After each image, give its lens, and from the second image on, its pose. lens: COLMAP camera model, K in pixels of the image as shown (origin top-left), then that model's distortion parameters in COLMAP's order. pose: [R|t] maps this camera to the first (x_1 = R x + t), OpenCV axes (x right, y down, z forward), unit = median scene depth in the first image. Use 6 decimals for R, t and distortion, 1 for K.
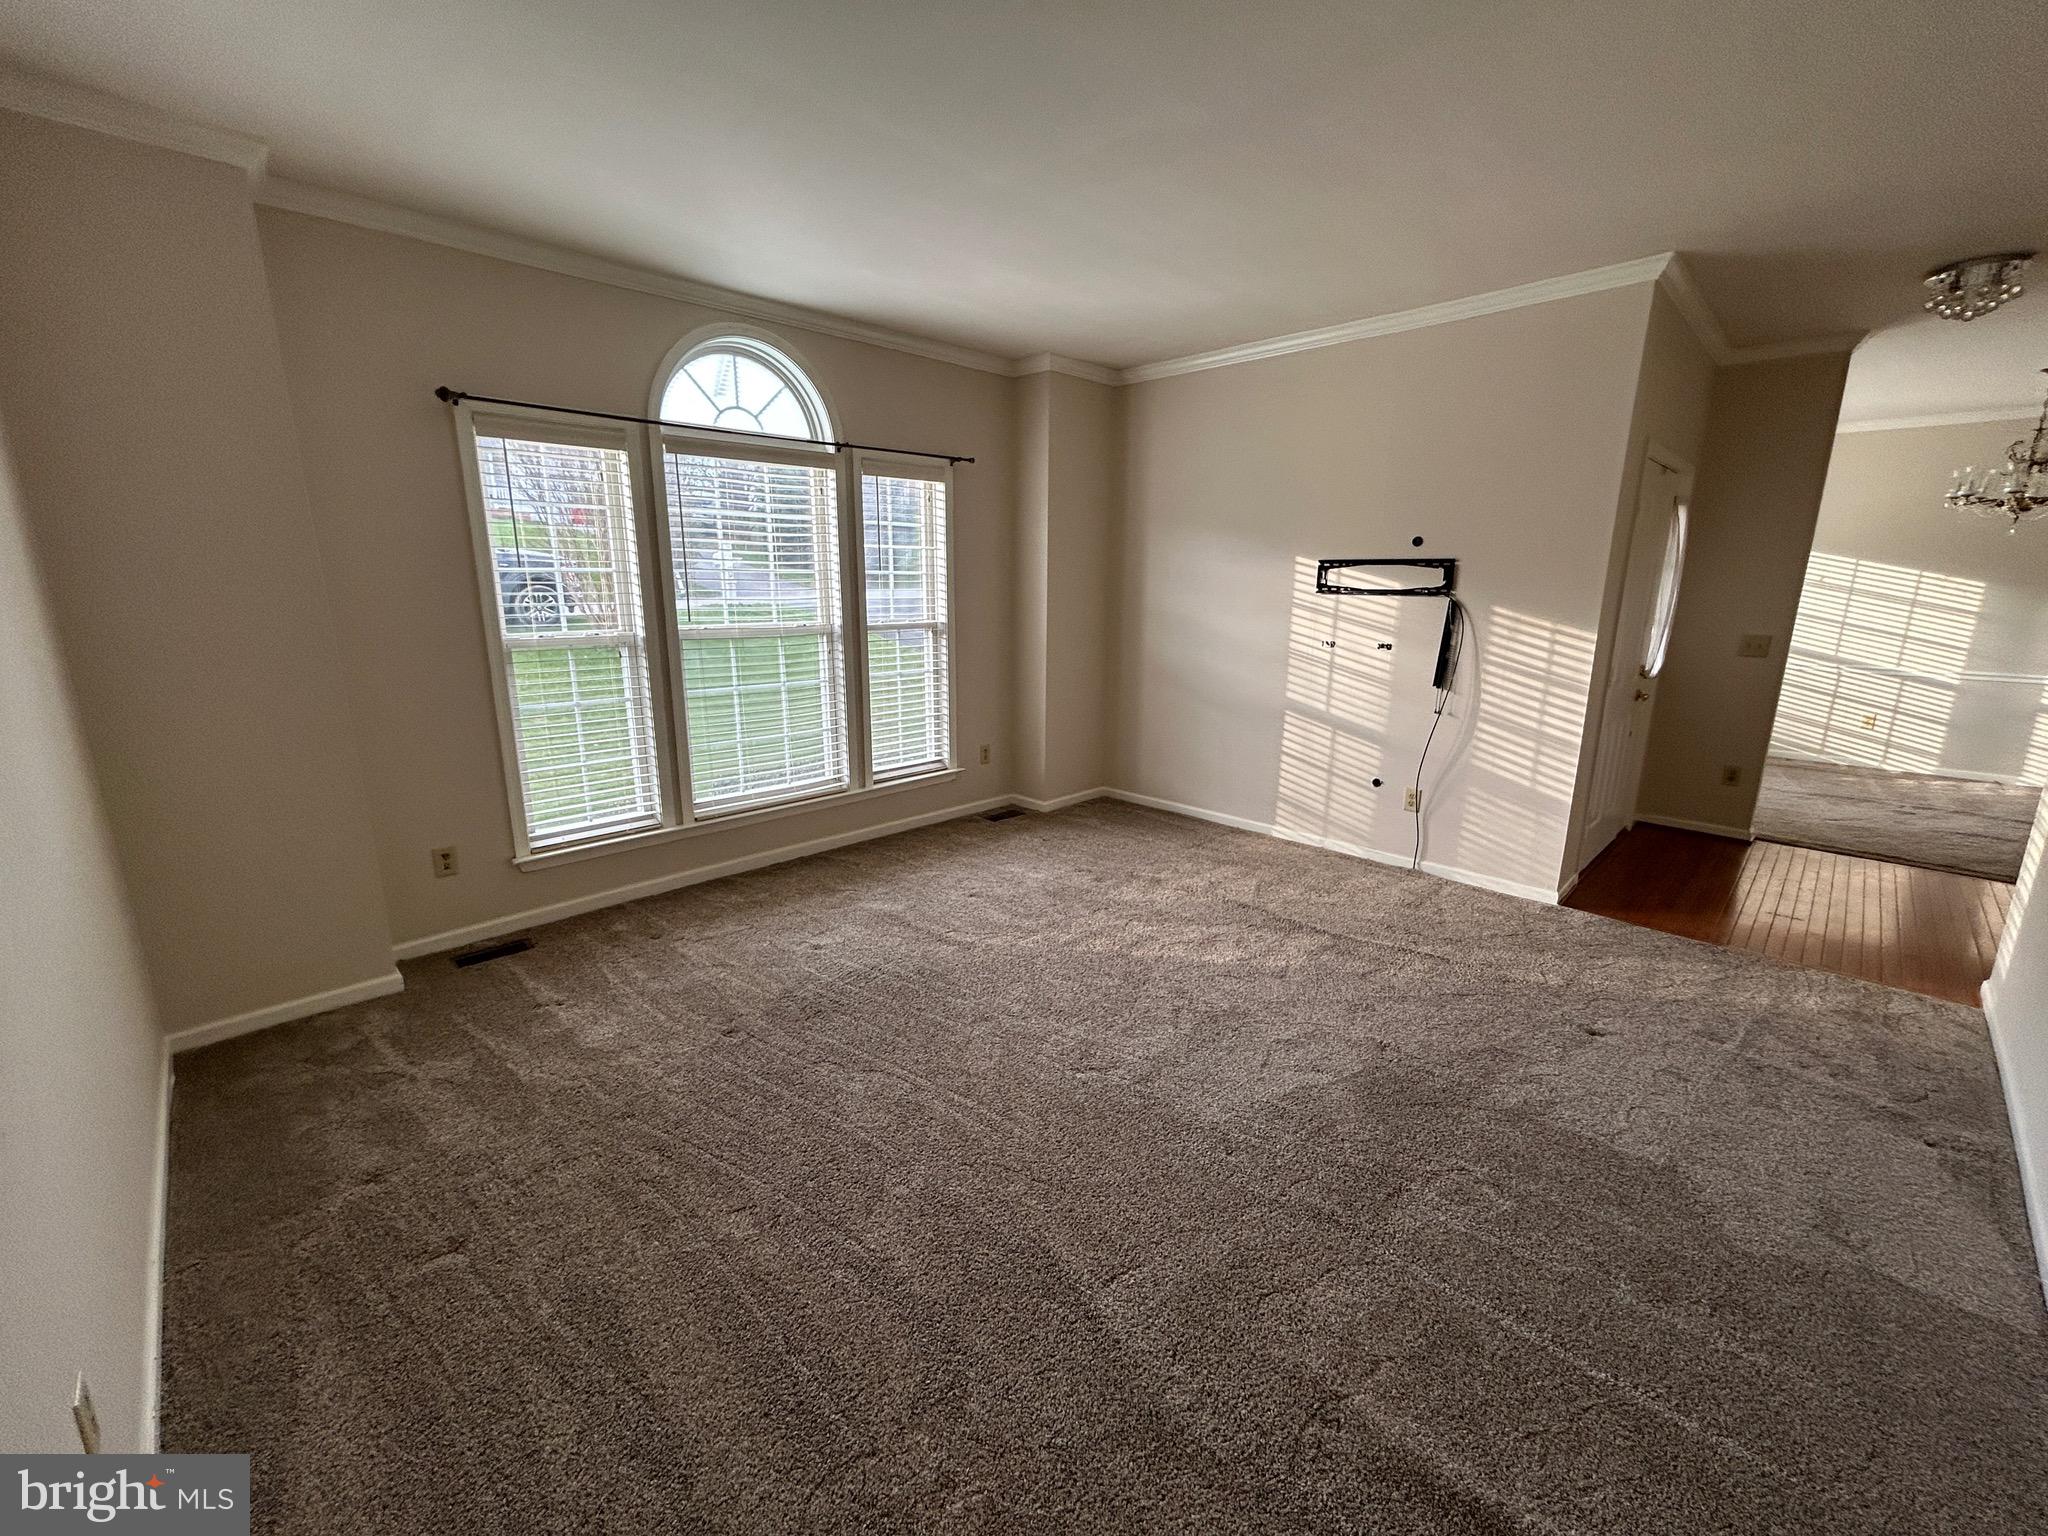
lens RADIAL K [[826.6, 0, 1024.0], [0, 826.6, 768.0], [0, 0, 1]] dist [0.000227, 0.000149]
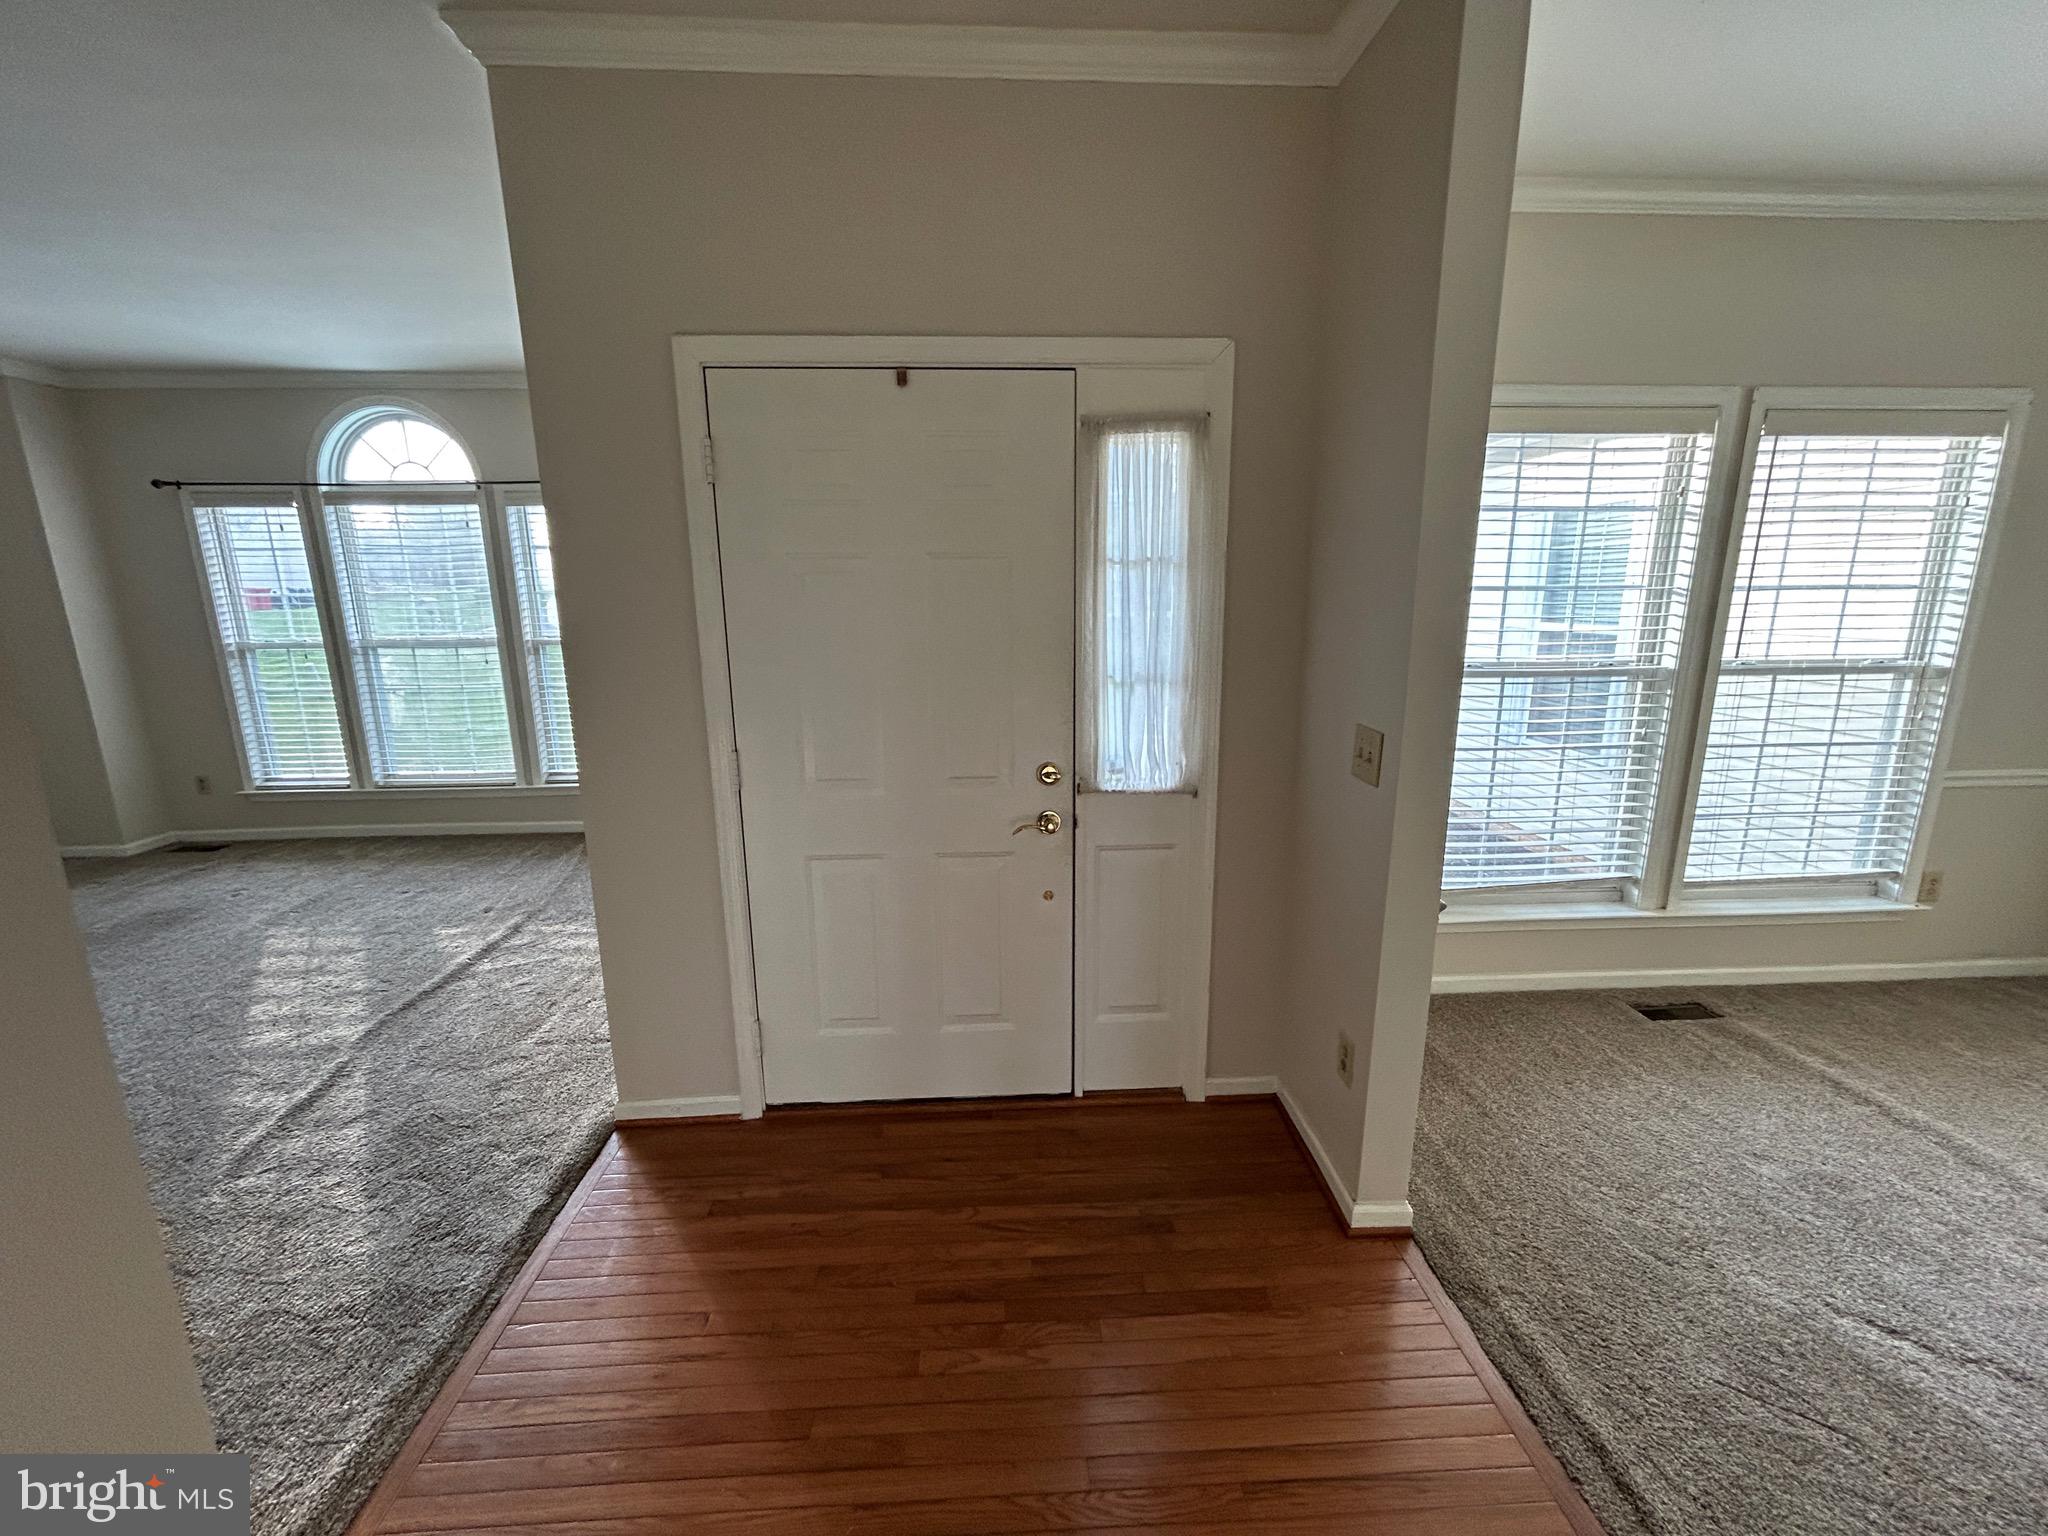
lens RADIAL K [[803.6, 0, 1021.3], [0, 803.6, 772.2], [0, 0, 1]] dist [-0.000550, -0.000391]
pose [[0.742304, 0.121363, -0.658981, 1.351130], [-0.126209, 0.991182, 0.040376, -0.154938], [0.658070, 0.053199, 0.751075, 0.832473]]
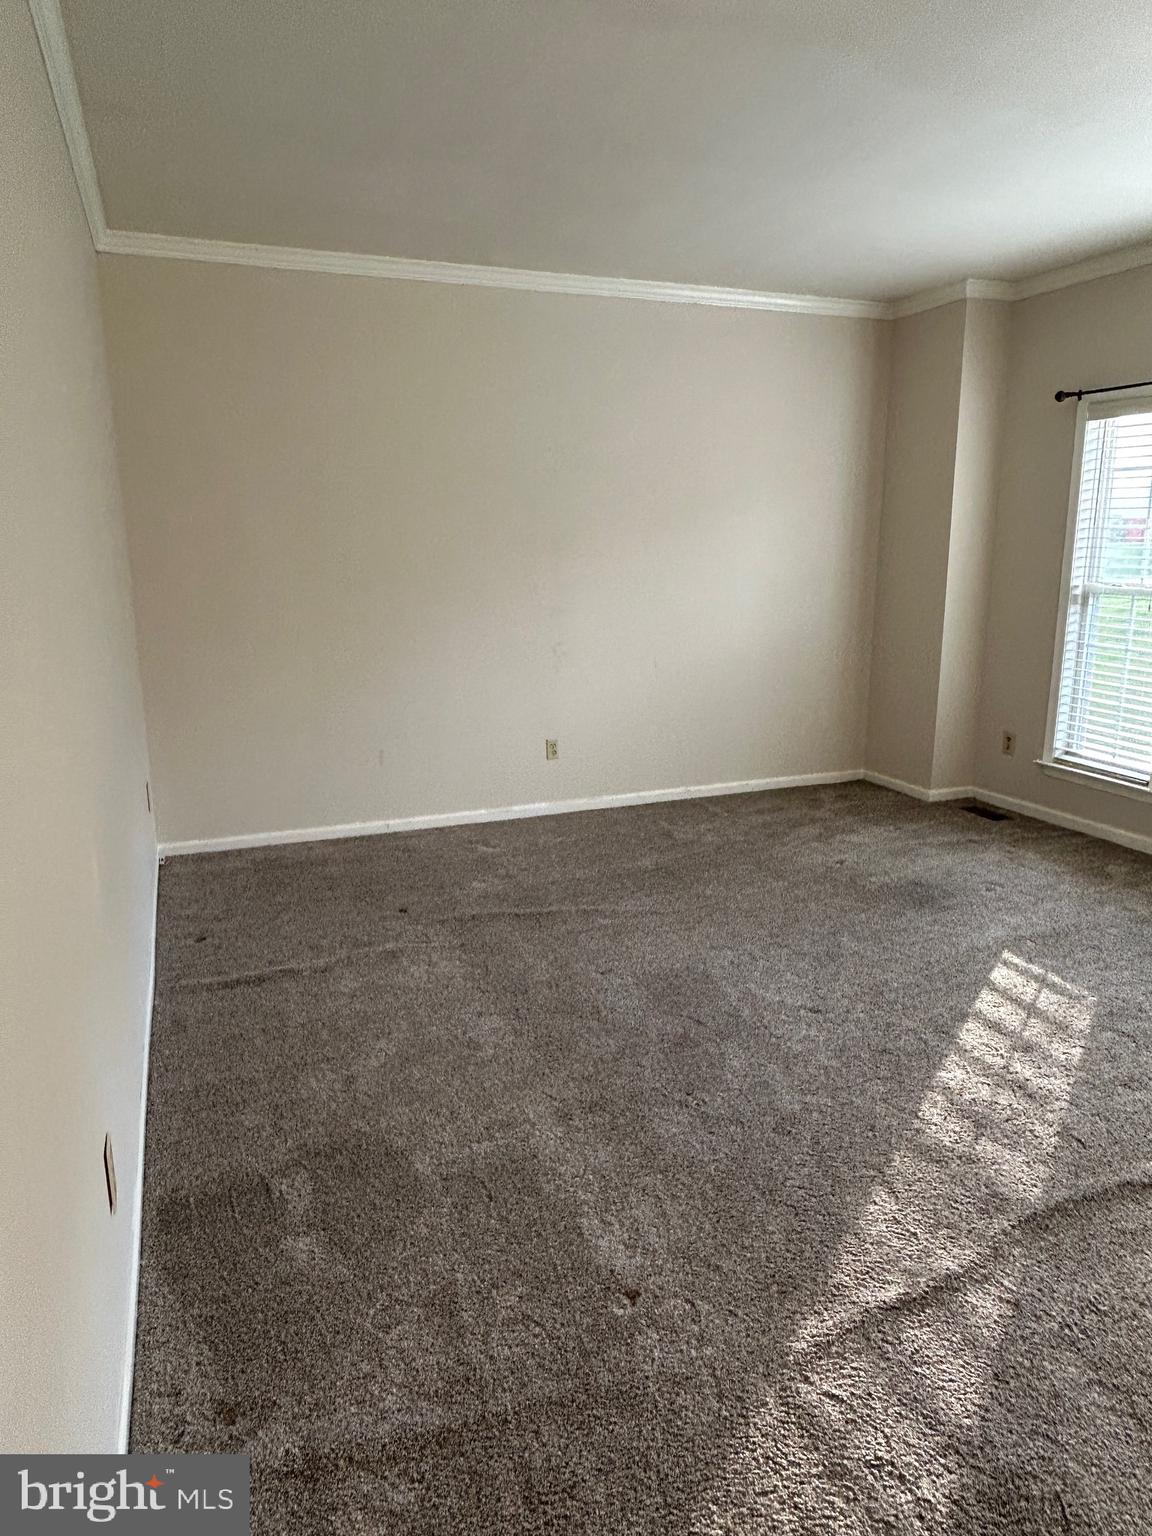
lens RADIAL K [[995.9, 0, 576.0], [0, 995.9, 768.0], [0, 0, 1]] dist [-0.022303, -0.000268]
pose [[-0.408133, 0.189736, -0.892988, 0.991919], [-0.203689, 0.934580, 0.291668, -0.169386], [0.889909, 0.300931, -0.342786, 0.889574]]
